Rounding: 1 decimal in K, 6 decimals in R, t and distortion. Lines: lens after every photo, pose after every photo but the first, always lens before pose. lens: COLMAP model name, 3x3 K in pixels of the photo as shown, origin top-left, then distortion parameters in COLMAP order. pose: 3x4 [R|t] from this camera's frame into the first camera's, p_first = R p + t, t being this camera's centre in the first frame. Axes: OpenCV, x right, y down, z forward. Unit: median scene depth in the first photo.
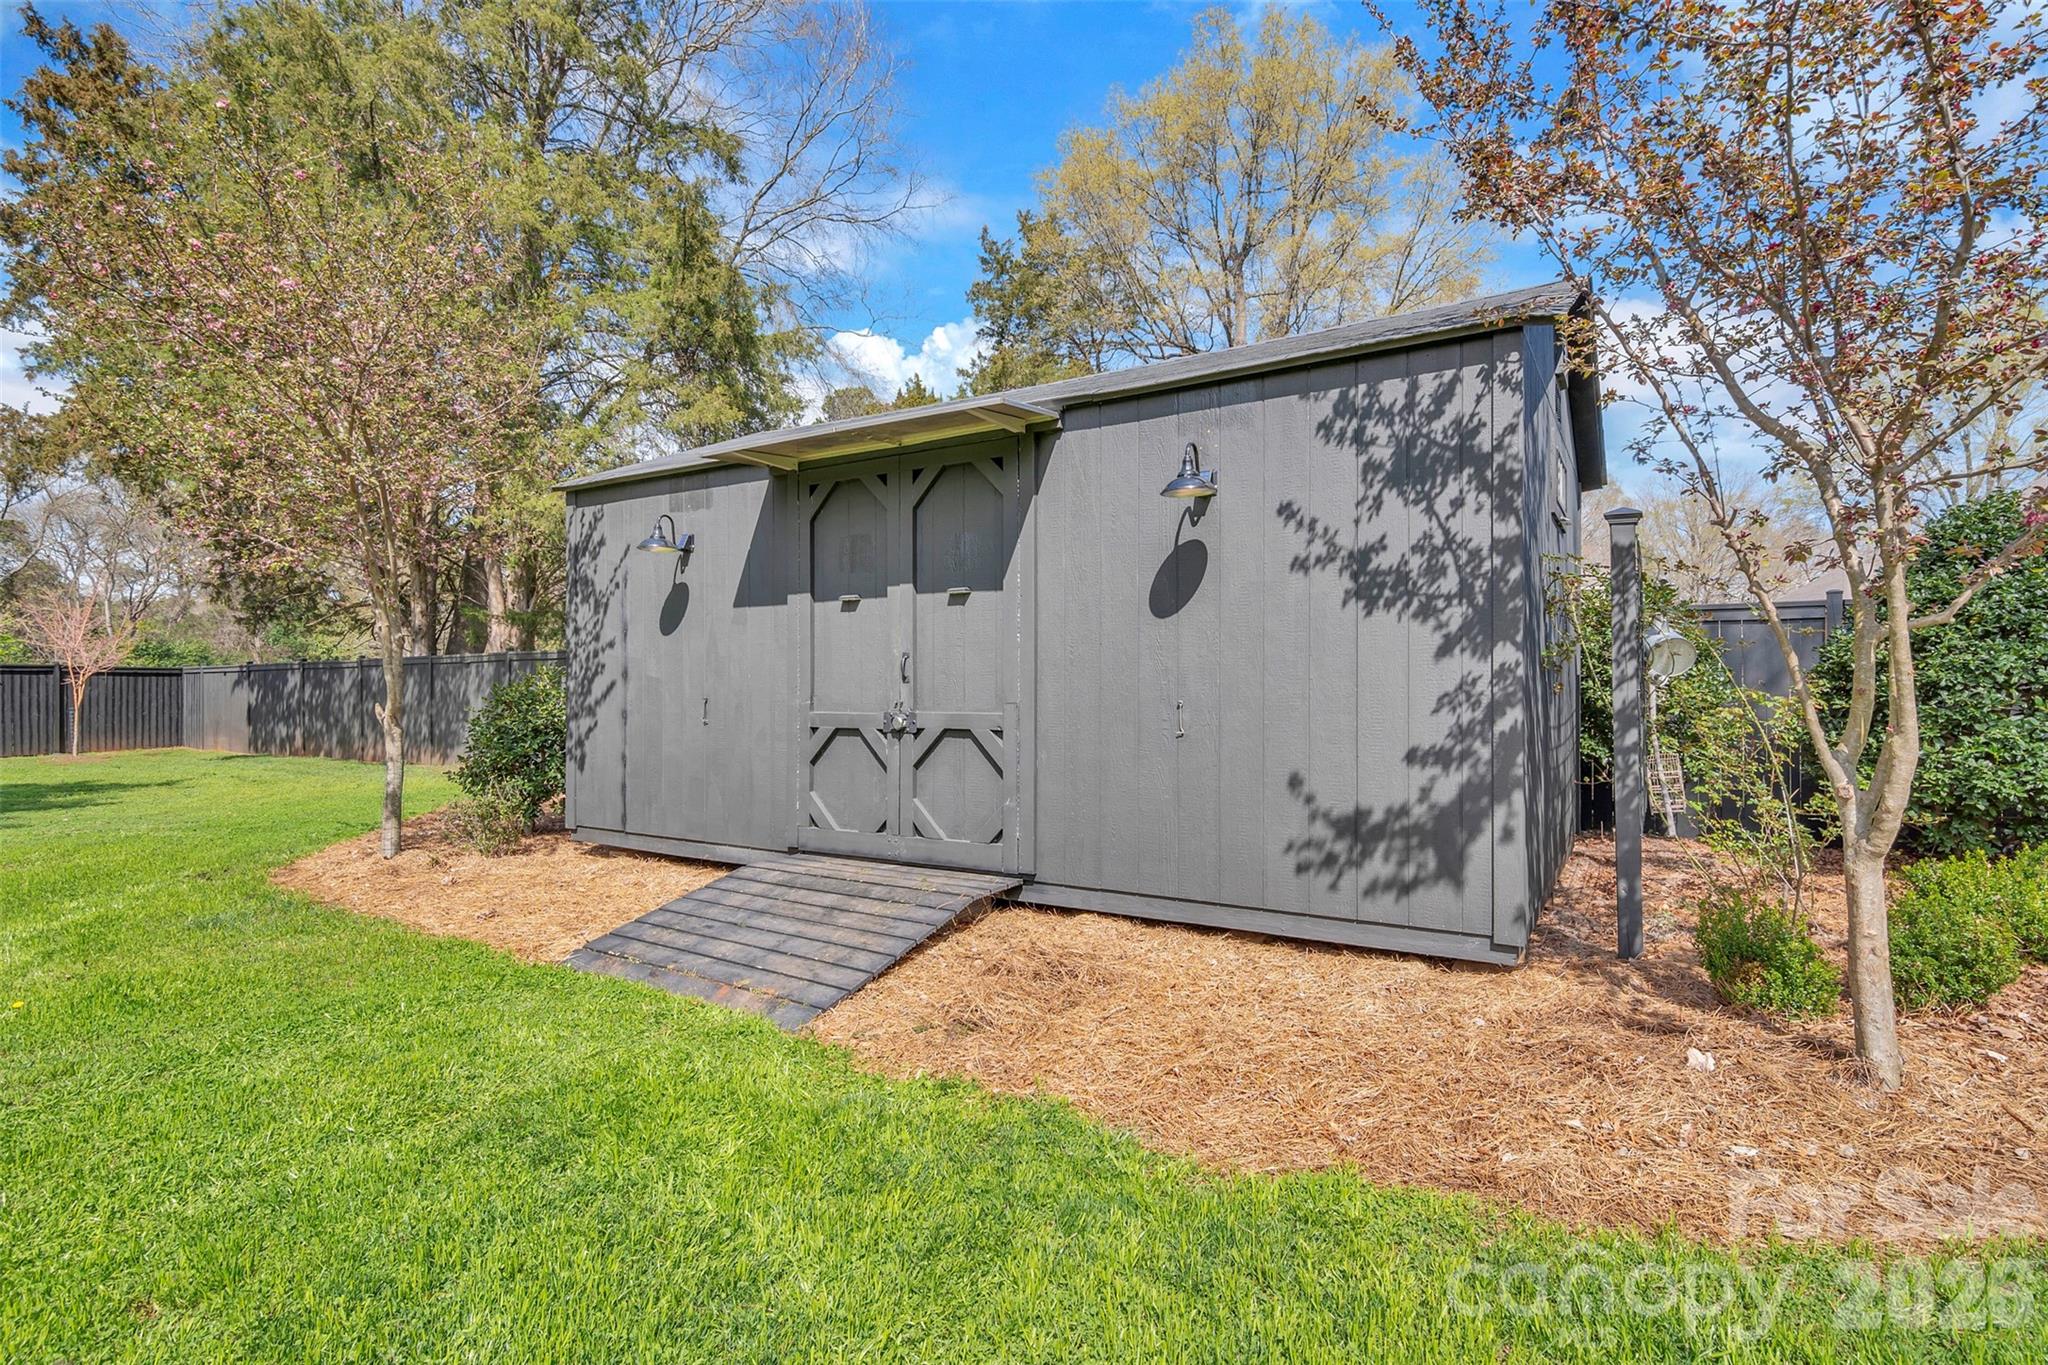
lens RADIAL K [[988.3, 0, 1025.0], [0, 988.3, 676.8], [0, 0, 1]] dist [0.000900, 0.000828]
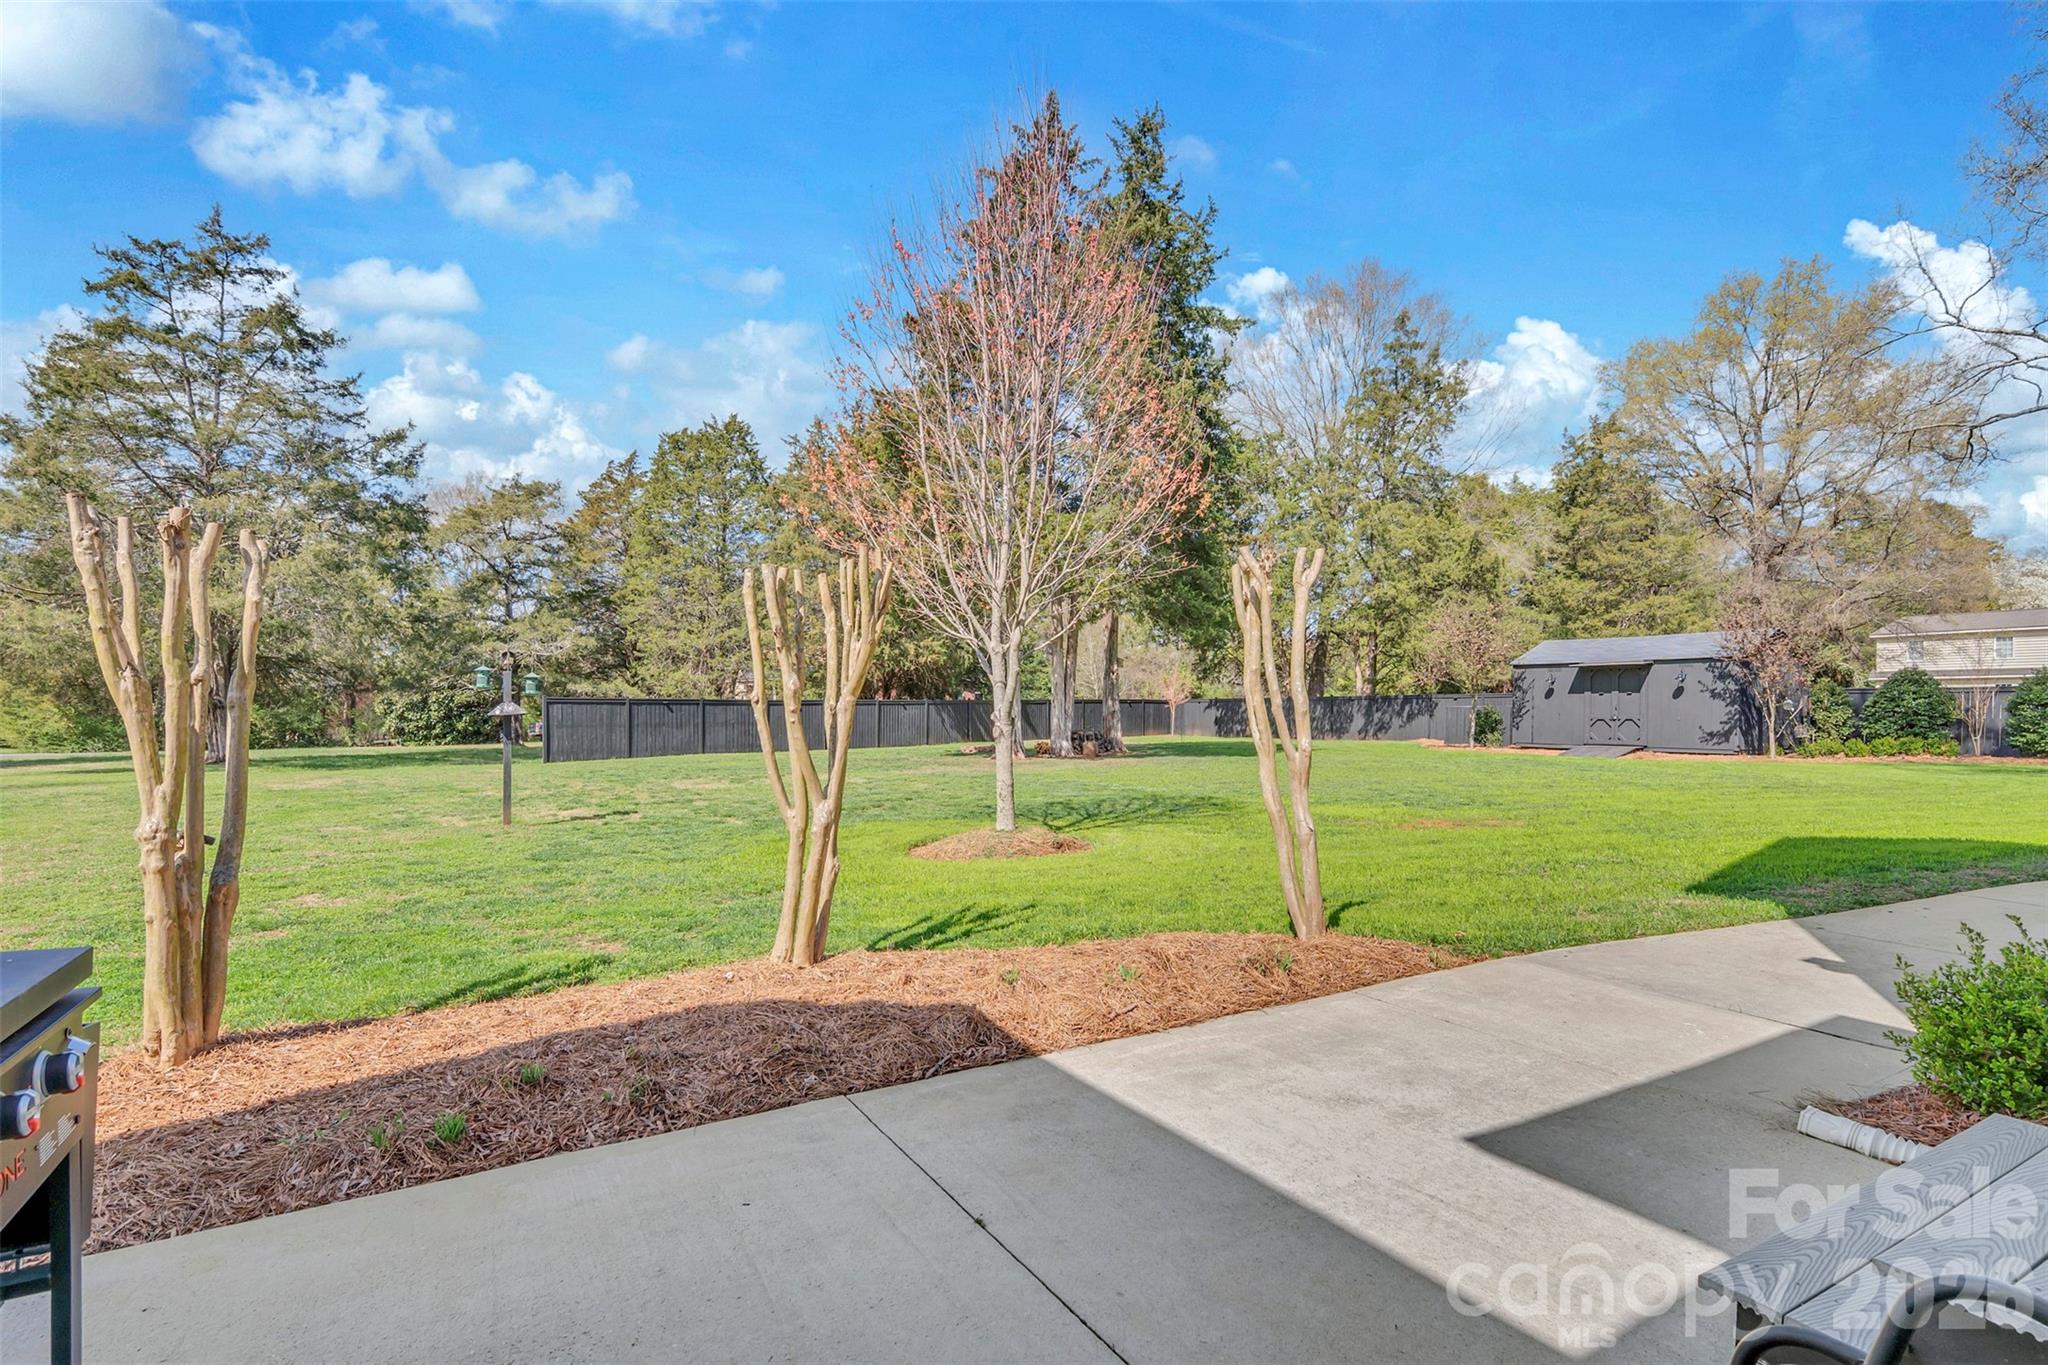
lens RADIAL K [[988.3, 0, 1021.2], [0, 988.3, 691.6], [0, 0, 1]] dist [0.000900, 0.000828]
pose [[0.887976, 0.000154, -0.459890, -0.626166], [-0.004835, 0.999948, -0.009000, -0.036298], [0.459865, 0.010215, 0.887930, -6.185443]]
